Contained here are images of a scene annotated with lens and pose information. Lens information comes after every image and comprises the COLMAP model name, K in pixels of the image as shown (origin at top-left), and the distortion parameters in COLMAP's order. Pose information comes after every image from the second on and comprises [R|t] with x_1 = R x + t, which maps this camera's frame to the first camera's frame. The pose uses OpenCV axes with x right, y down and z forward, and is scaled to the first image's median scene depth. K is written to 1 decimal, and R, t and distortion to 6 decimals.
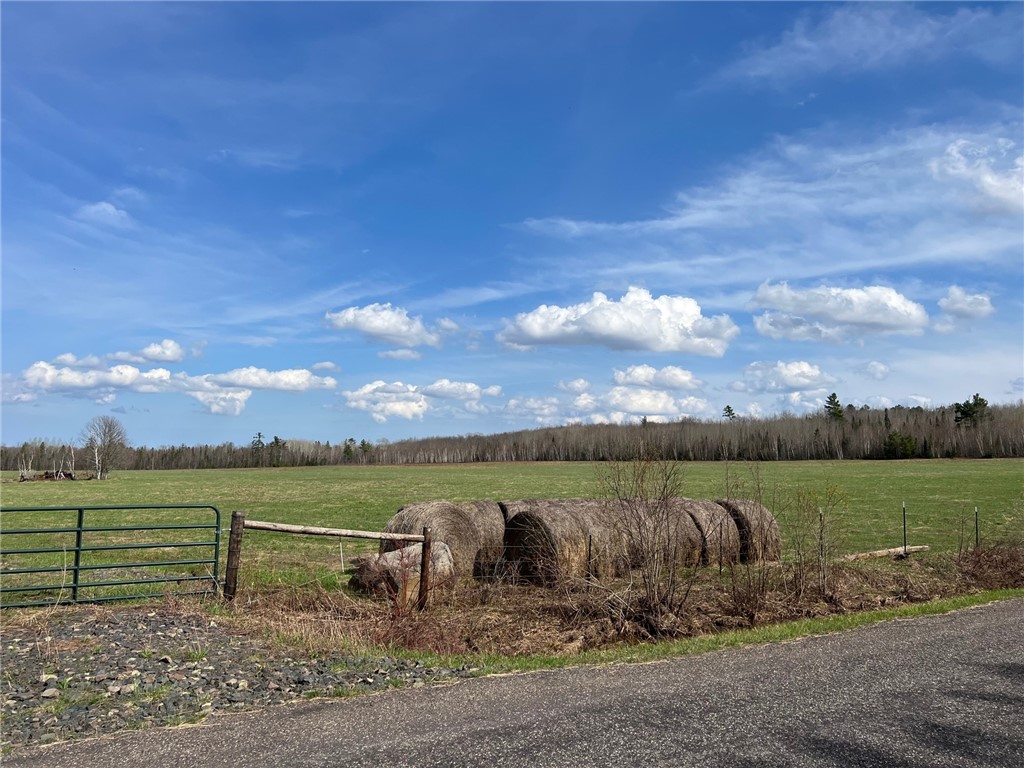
lens RADIAL K [[757.7, 0, 527.5], [0, 757.7, 399.6], [0, 0, 1]] dist [0.082047, -0.086324]
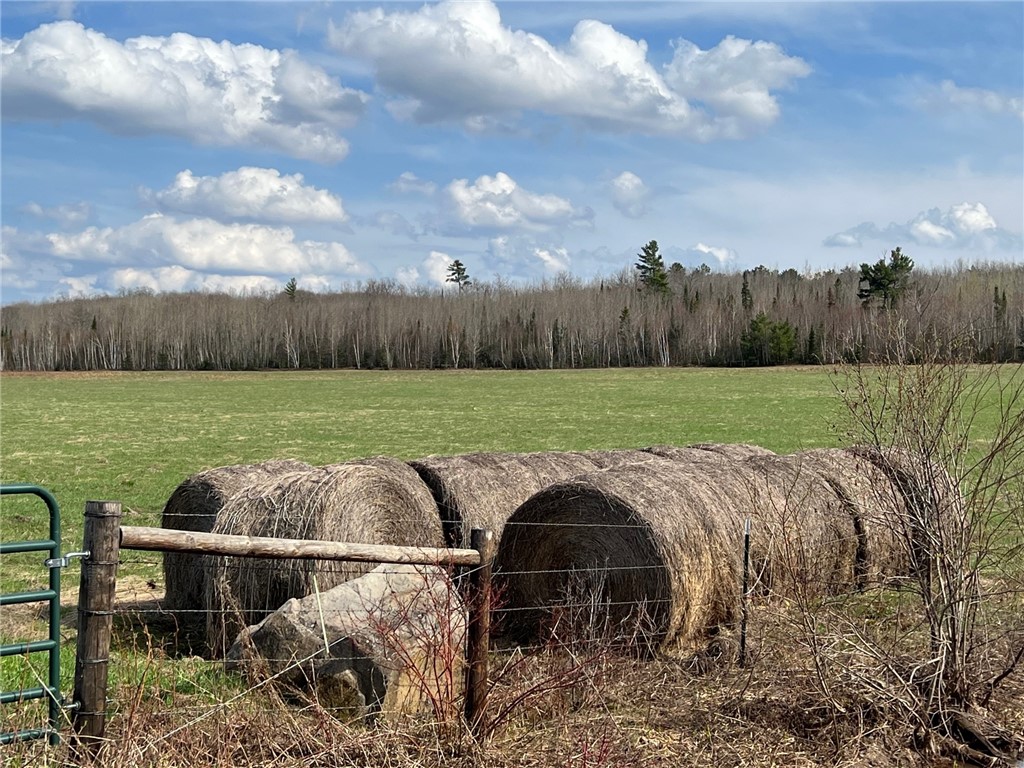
lens RADIAL K [[1528.2, 0, 452.5], [0, 1528.2, 365.3], [0, 0, 1]] dist [0.167297, -0.210253]
pose [[0.946575, 0.002024, 0.322478, -0.219865], [-0.026745, 0.997028, 0.072246, 0.013366], [-0.321373, -0.077011, 0.943816, 0.137510]]
